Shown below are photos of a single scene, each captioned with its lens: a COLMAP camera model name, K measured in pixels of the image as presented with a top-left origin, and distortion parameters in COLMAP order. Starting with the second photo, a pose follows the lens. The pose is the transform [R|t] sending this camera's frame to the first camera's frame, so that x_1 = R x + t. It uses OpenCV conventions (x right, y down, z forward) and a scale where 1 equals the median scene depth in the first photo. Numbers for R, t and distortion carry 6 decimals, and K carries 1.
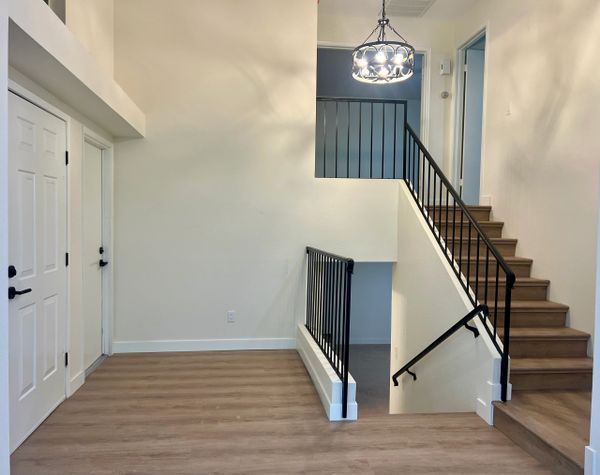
lens RADIAL K [[497.7, 0, 300.0], [0, 497.7, 237.5], [0, 0, 1]] dist [0.001969, 0.000552]
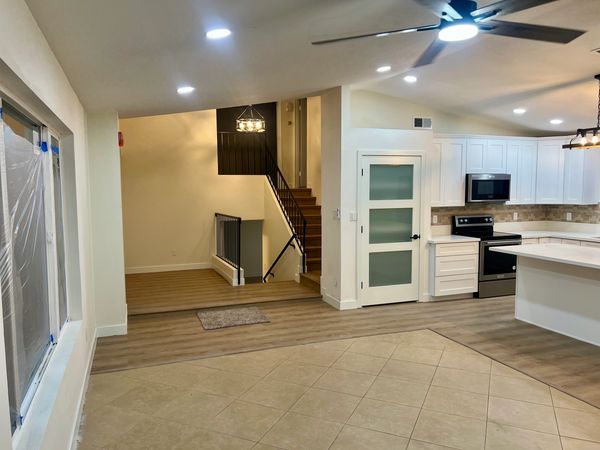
lens RADIAL K [[454.8, 0, 300.0], [0, 454.8, 225.0], [0, 0, 1]] dist [-0.009115, -0.004846]
pose [[0.971346, -0.042378, 0.233863, -0.085609], [0.030959, 0.998152, 0.052284, -0.016464], [-0.235647, -0.043546, 0.970863, -0.801176]]
